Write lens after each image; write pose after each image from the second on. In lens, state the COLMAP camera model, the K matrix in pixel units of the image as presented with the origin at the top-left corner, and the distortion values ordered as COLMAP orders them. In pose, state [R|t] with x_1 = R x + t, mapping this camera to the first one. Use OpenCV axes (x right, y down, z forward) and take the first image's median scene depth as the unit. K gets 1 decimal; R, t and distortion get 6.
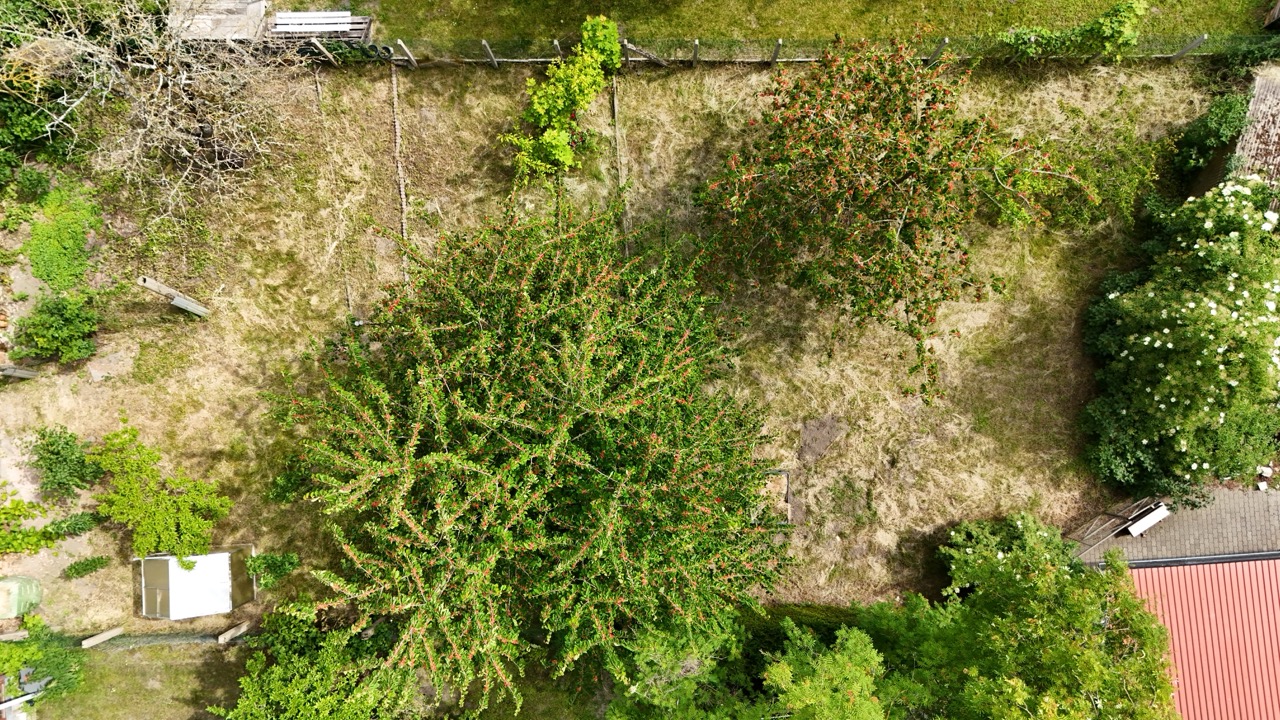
lens RADIAL K [[943.8, 0, 646.0], [0, 943.8, 361.5], [0, 0, 1]] dist [0.078066, -0.083312]
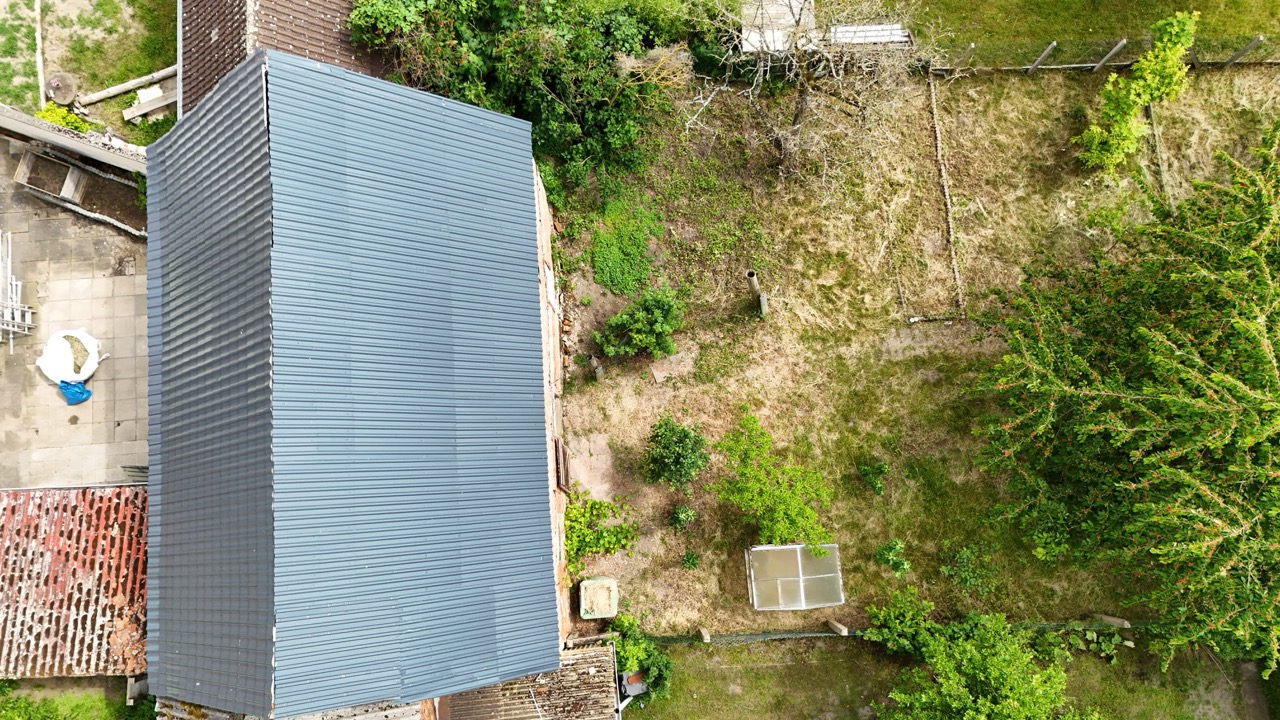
lens RADIAL K [[943.8, 0, 646.0], [0, 943.8, 361.5], [0, 0, 1]] dist [0.078066, -0.083312]
pose [[0.999812, -0.019411, -0.000062, -0.584168], [0.019263, 0.992593, -0.119950, 0.118476], [0.002390, 0.119926, 0.992780, 0.003945]]
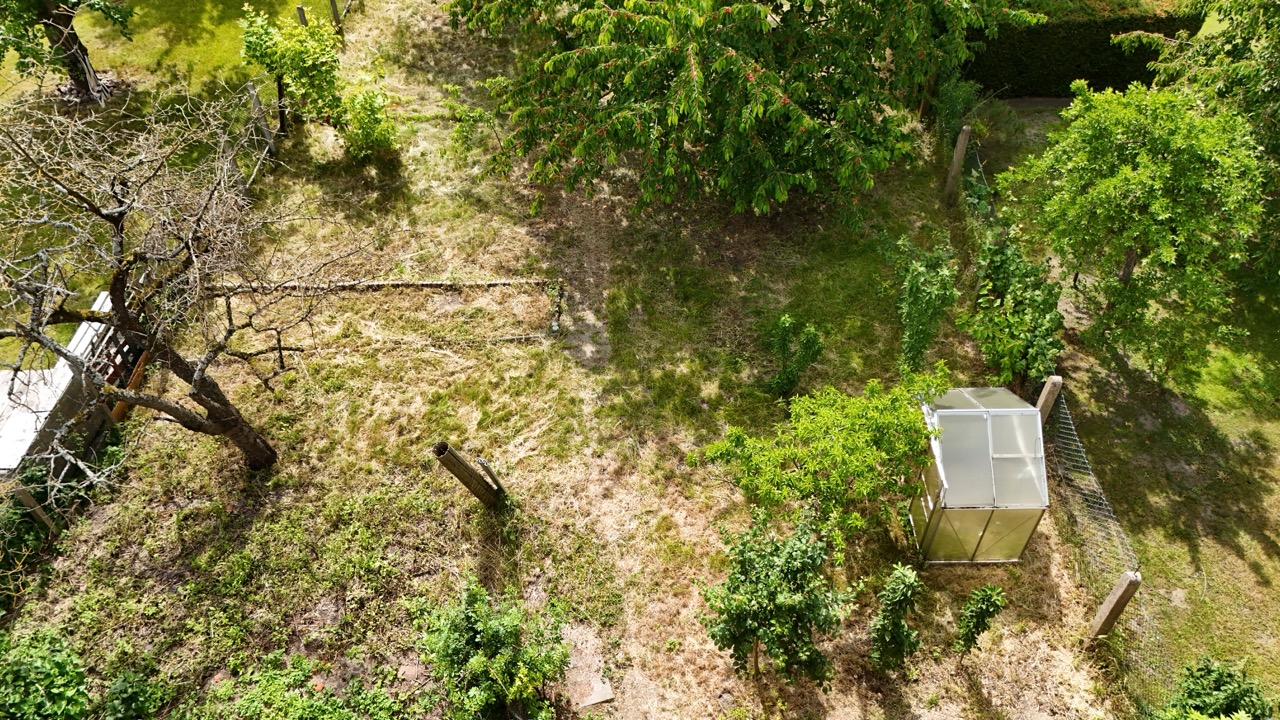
lens RADIAL K [[943.8, 0, 646.0], [0, 943.8, 361.5], [0, 0, 1]] dist [0.078066, -0.083312]
pose [[0.043796, -0.715547, 0.697190, -0.793448], [0.998687, 0.049931, -0.011489, 0.034946], [-0.026591, 0.696778, 0.716794, 0.519850]]
